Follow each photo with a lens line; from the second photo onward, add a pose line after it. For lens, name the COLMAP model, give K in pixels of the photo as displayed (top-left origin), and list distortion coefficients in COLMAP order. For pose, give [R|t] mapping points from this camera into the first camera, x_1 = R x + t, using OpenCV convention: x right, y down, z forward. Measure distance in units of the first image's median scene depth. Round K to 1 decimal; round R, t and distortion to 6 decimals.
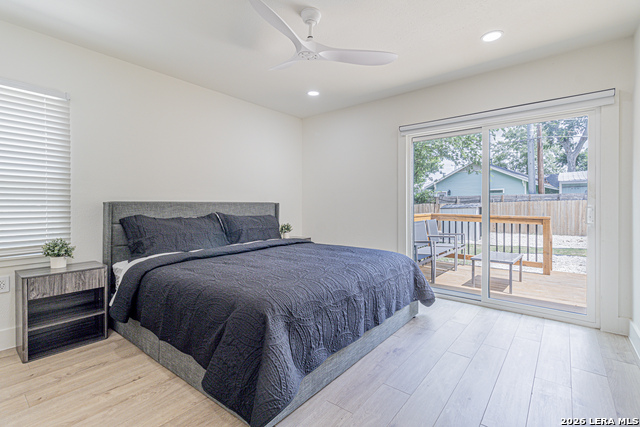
lens RADIAL K [[297.0, 0, 320.8], [0, 297.0, 204.3], [0, 0, 1]] dist [0.002358, 0.000257]
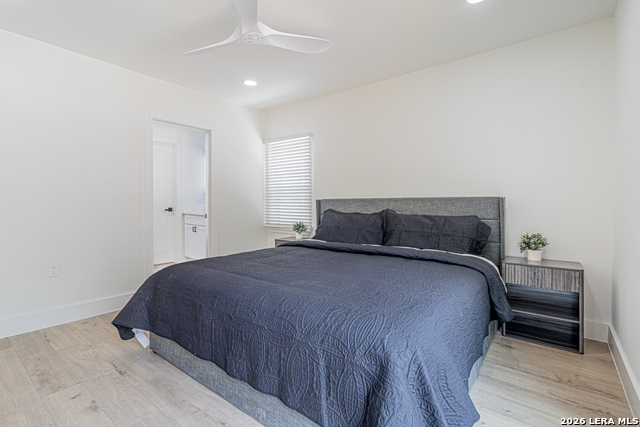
lens RADIAL K [[297.0, 0, 320.8], [0, 297.0, 204.3], [0, 0, 1]] dist [0.002358, 0.000257]
pose [[0.002739, 0.006940, -0.999972, 0.584159], [0.005504, 0.999961, 0.006955, 0.004679], [0.999981, -0.005522, 0.002701, 0.806176]]
